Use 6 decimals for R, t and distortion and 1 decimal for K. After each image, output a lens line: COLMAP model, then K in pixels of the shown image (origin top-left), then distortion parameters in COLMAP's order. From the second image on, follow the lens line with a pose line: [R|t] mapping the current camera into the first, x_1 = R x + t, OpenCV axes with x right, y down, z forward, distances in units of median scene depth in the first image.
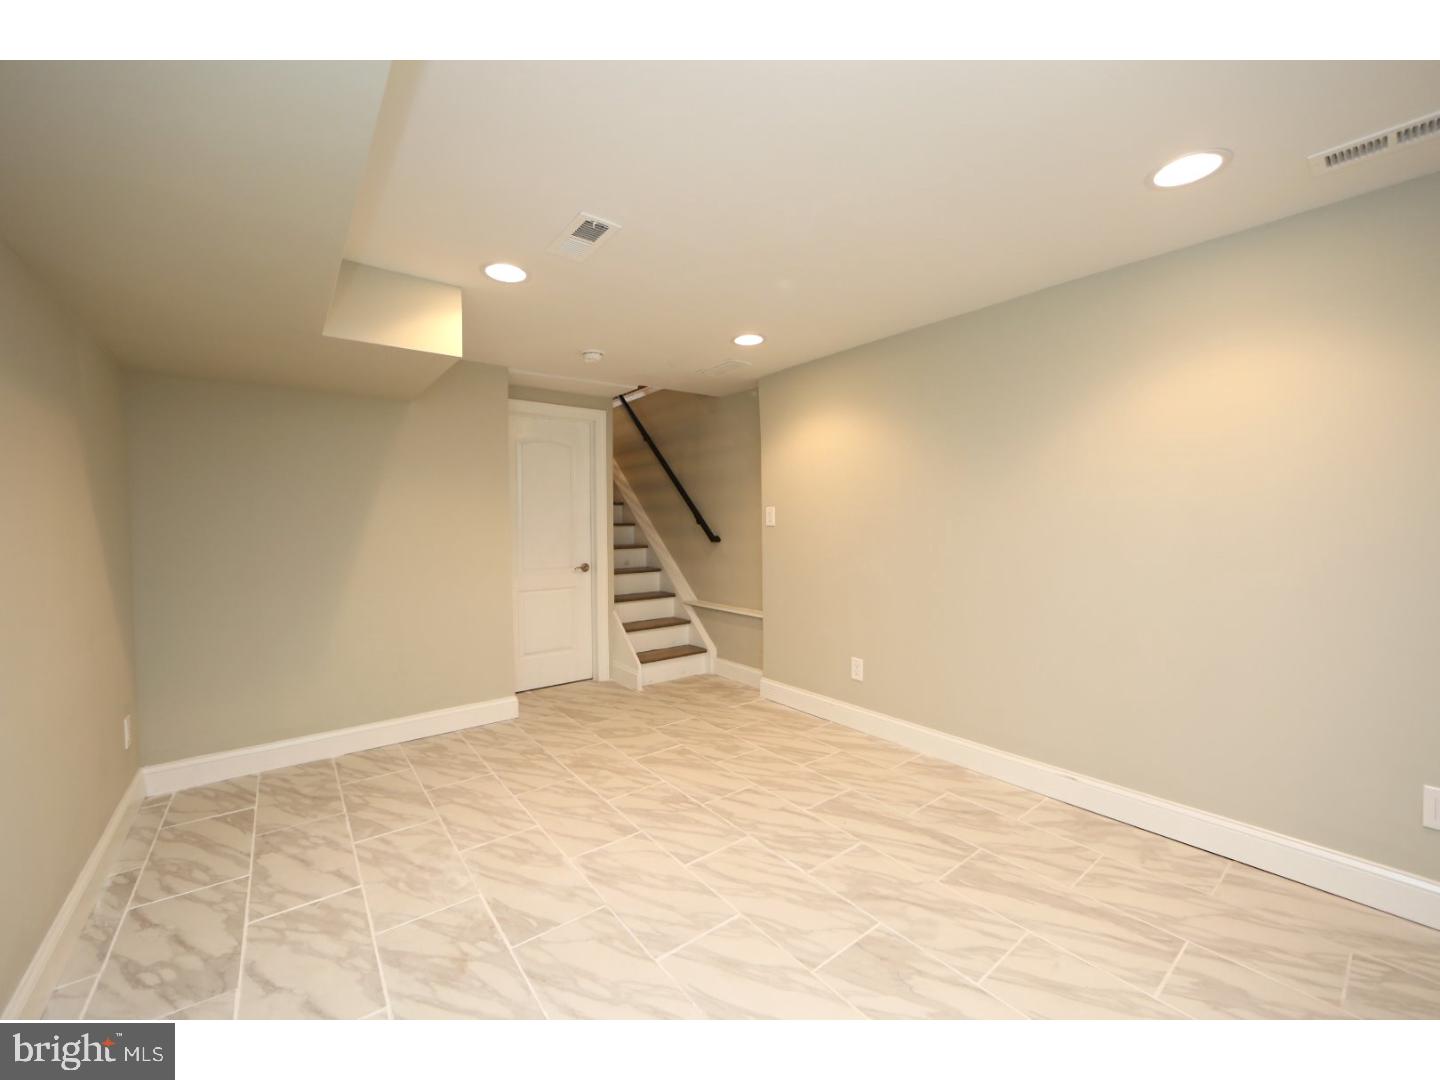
lens RADIAL K [[582.3, 0, 718.6], [0, 582.3, 534.9], [0, 0, 1]] dist [-0.009978, 0.000510]
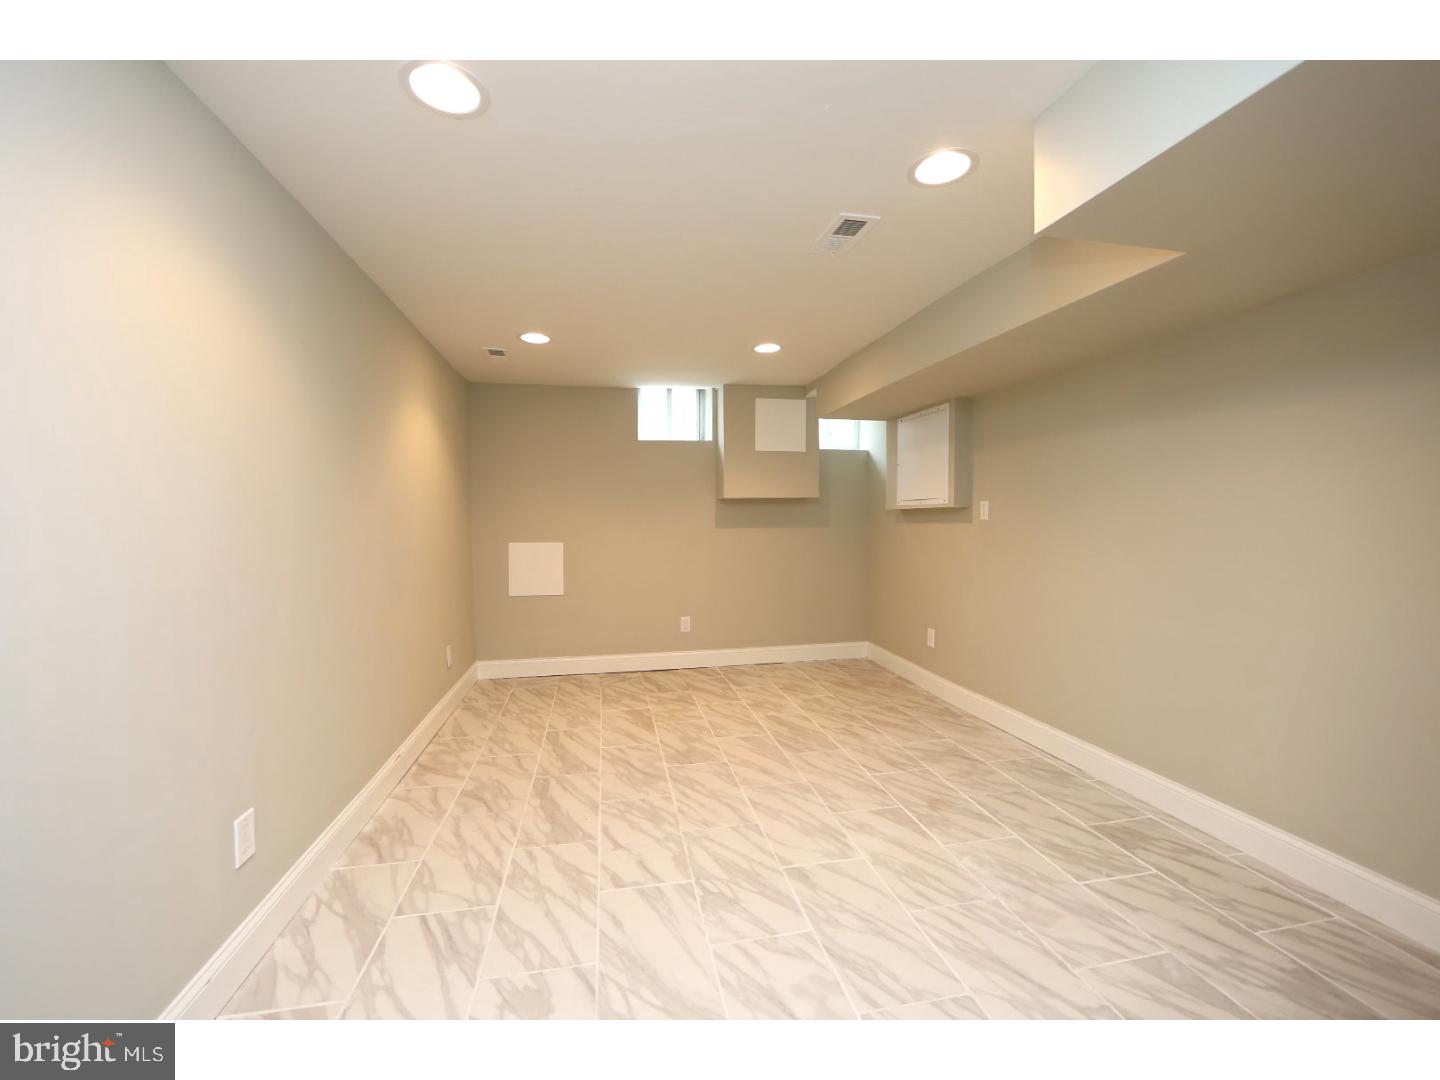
lens RADIAL K [[582.3, 0, 718.6], [0, 582.3, 534.9], [0, 0, 1]] dist [-0.009978, 0.000510]
pose [[-0.895127, 0.004764, 0.445786, -0.473690], [0.024749, 0.998932, 0.039020, -0.023251], [-0.445124, 0.045961, -0.894289, 1.945482]]
